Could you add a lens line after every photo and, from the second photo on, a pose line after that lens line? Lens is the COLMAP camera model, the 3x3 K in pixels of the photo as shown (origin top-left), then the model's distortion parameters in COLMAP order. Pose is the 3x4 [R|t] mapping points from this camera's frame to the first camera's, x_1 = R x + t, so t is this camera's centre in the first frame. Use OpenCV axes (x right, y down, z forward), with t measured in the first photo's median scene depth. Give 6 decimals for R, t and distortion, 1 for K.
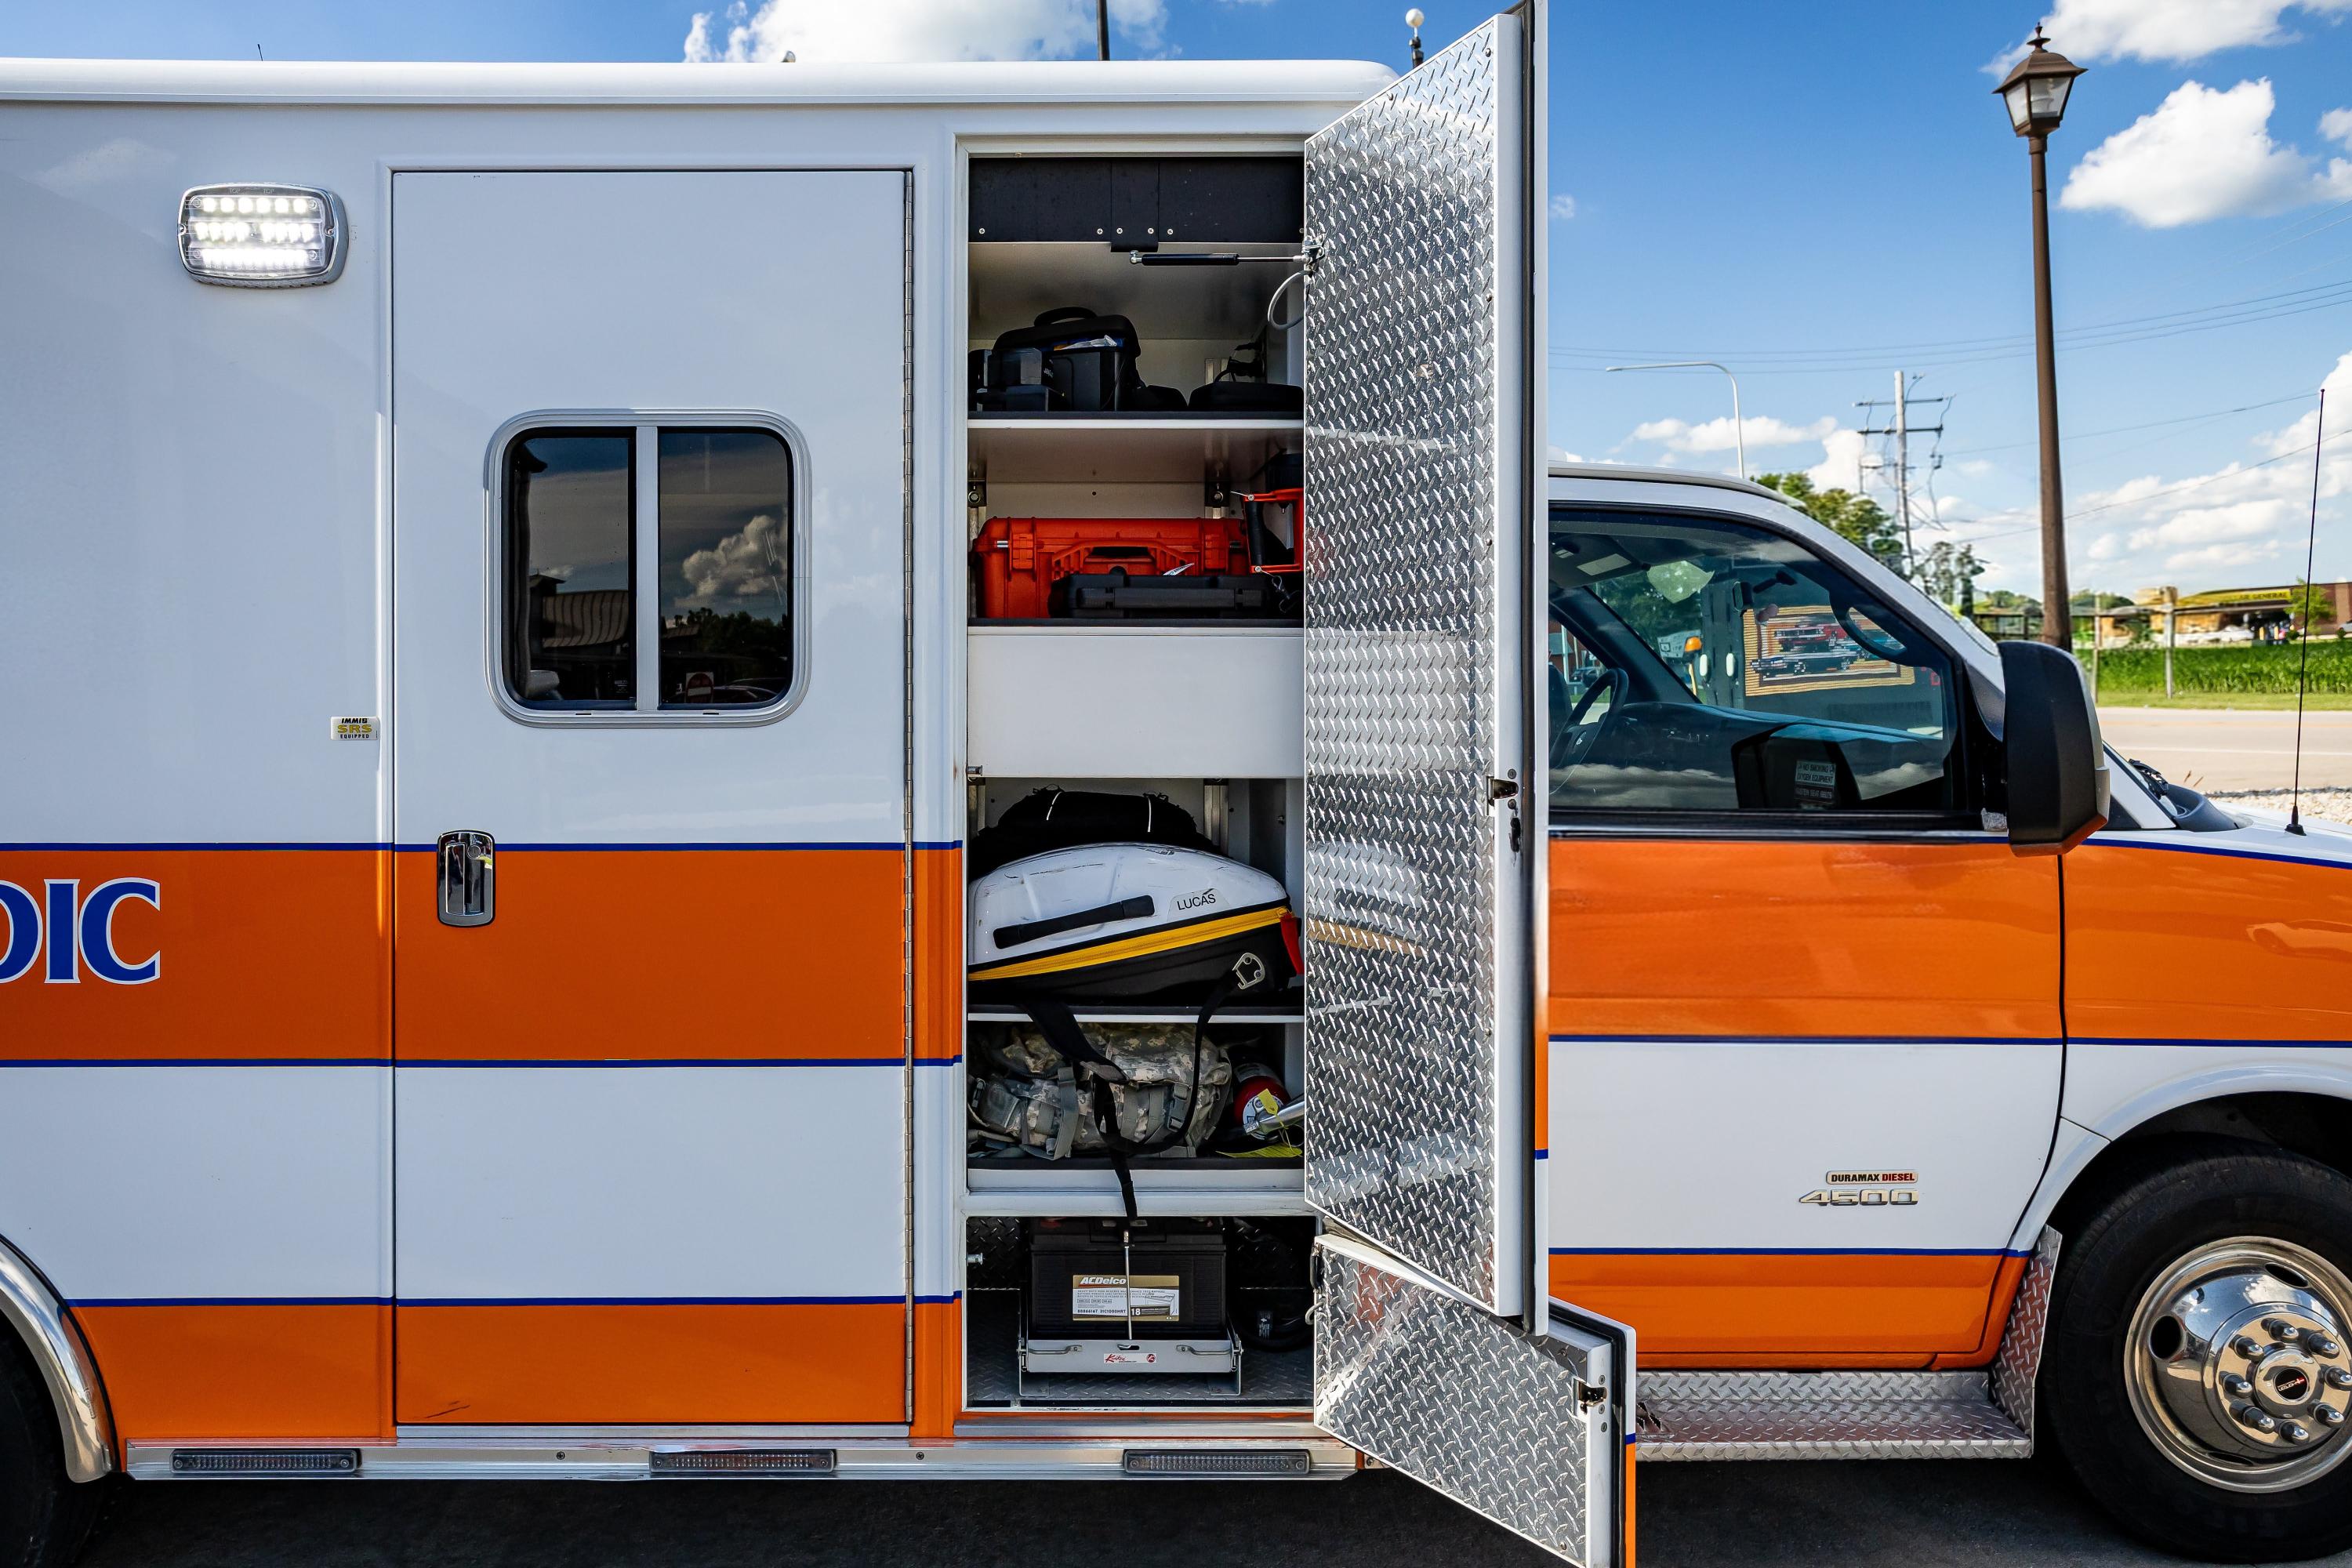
lens RADIAL K [[1712.1, 0, 1047.4], [0, 1712.1, 689.7], [0, 0, 1]] dist [-0.012505, 0.008122]
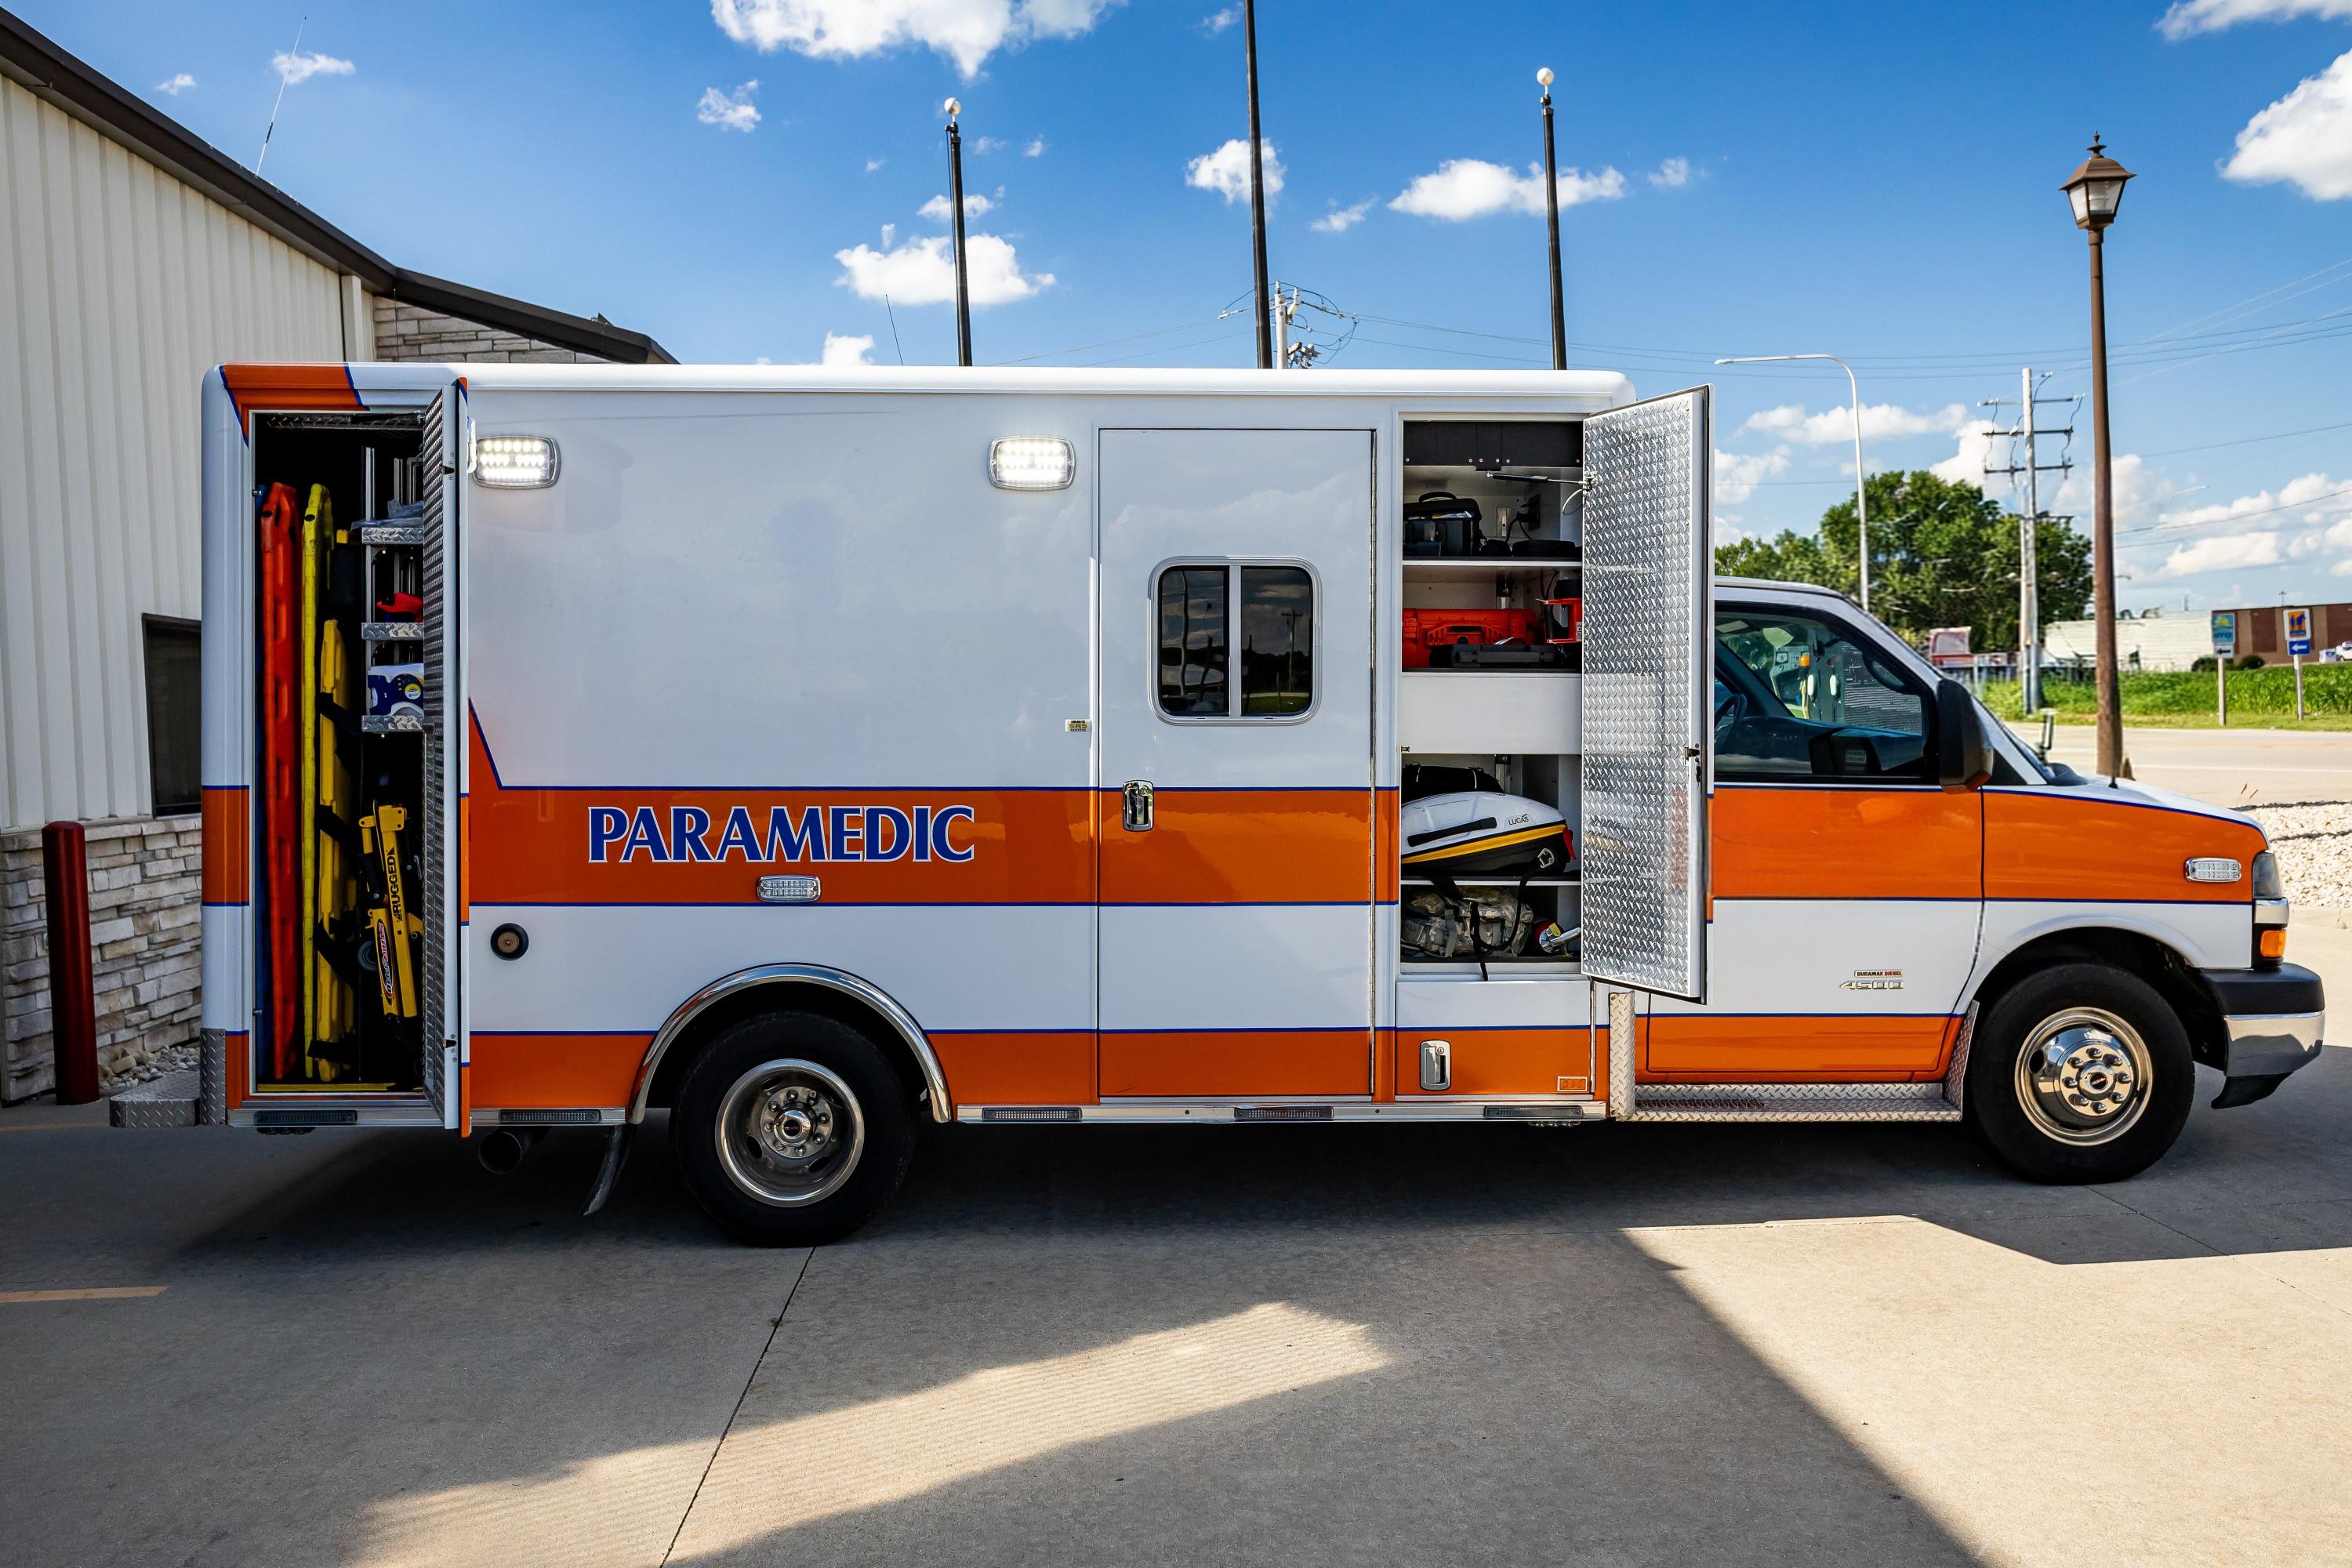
lens RADIAL K [[1958.5, 0, 1157.4], [0, 1958.5, 721.8], [0, 0, 1]] dist [-0.007820, 0.020385]
pose [[0.999193, 0.002924, 0.040056, -0.390302], [-0.003207, 0.999970, 0.007003, 0.002971], [-0.040034, -0.007126, 0.999173, -1.107612]]
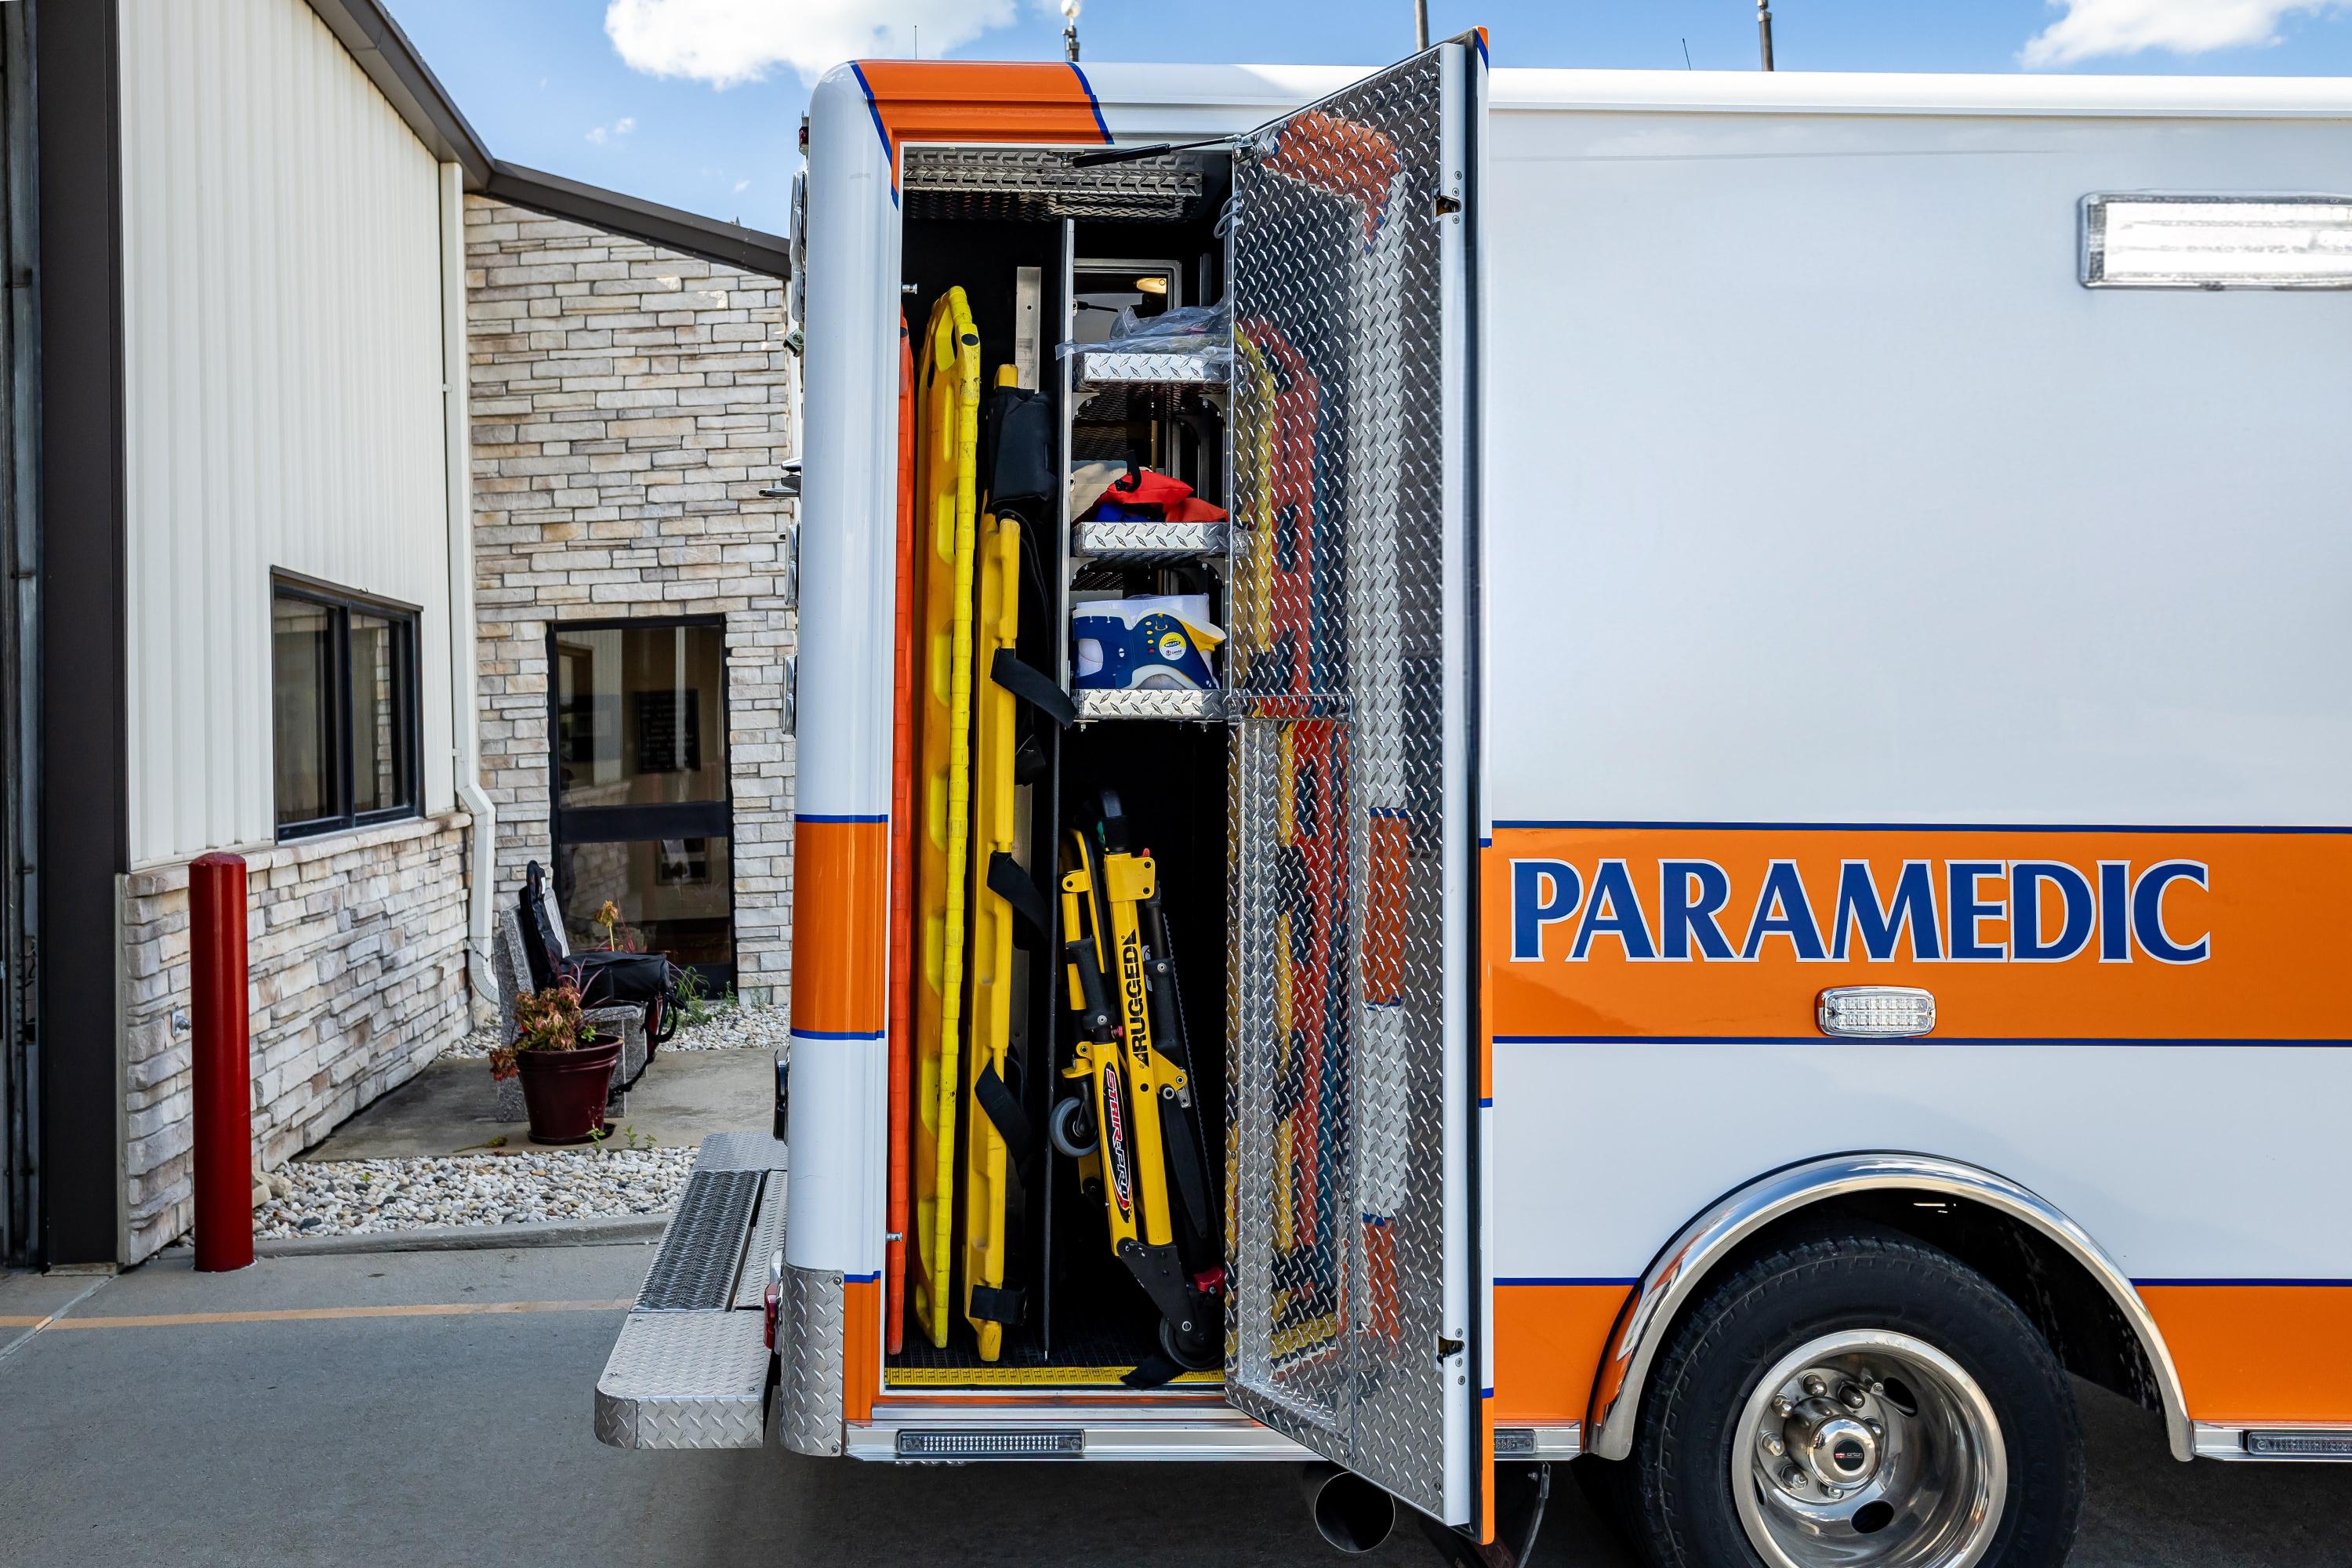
lens RADIAL K [[2001.5, 0, 971.0], [0, 2001.5, 586.7], [0, 0, 1]] dist [-0.002488, 0.001494]
pose [[0.999408, 0.011831, 0.032321, -1.250724], [-0.009727, 0.997871, -0.064494, 0.030084], [-0.033015, 0.064141, 0.997395, -0.173748]]
